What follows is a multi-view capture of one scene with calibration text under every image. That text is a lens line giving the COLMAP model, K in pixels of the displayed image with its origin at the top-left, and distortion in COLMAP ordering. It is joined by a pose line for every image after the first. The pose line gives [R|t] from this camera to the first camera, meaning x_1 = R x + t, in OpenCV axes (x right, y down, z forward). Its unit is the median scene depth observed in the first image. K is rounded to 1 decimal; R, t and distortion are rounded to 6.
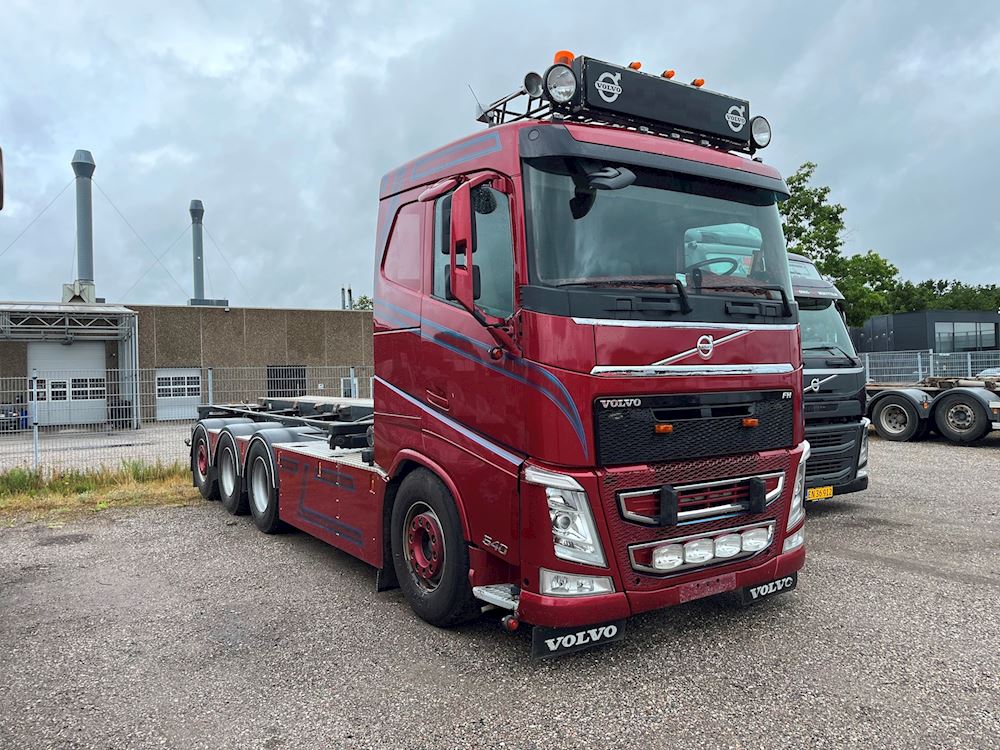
lens RADIAL K [[754.3, 0, 454.3], [0, 754.3, 370.6], [0, 0, 1]] dist [0.019992, -0.011890]
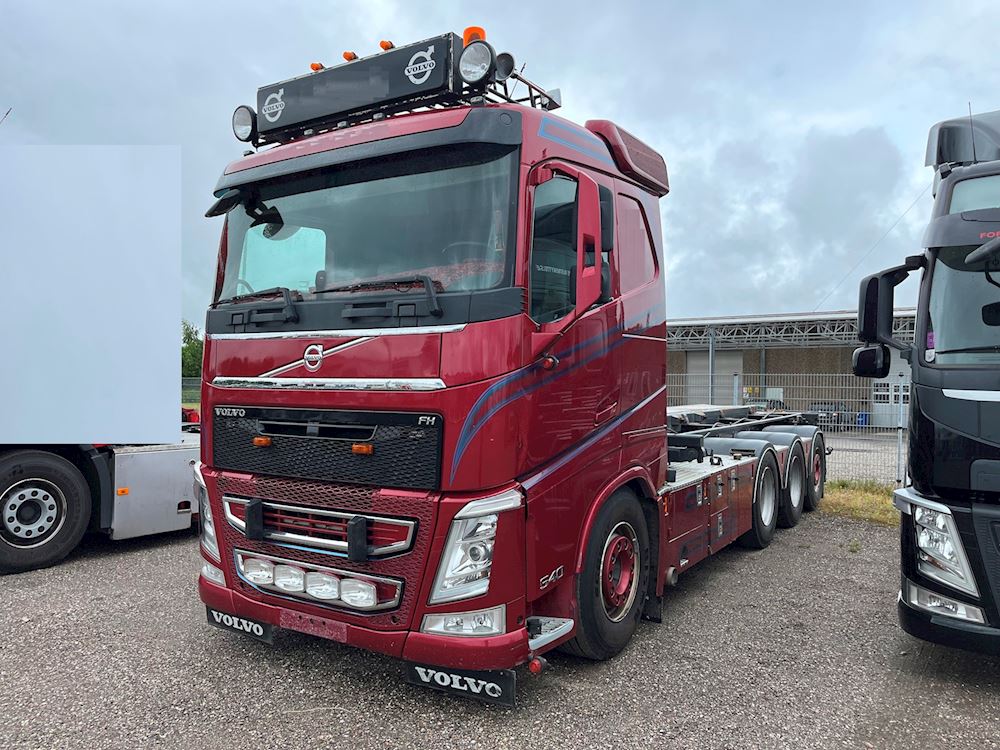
lens RADIAL K [[754.3, 0, 498.6], [0, 754.3, 374.7], [0, 0, 1]] dist [0.019992, -0.011890]
pose [[0.429325, 0.013946, -0.903042, 1.231958], [-0.012113, 0.999880, 0.009683, -0.022513], [0.903069, 0.006781, 0.429442, 0.807868]]
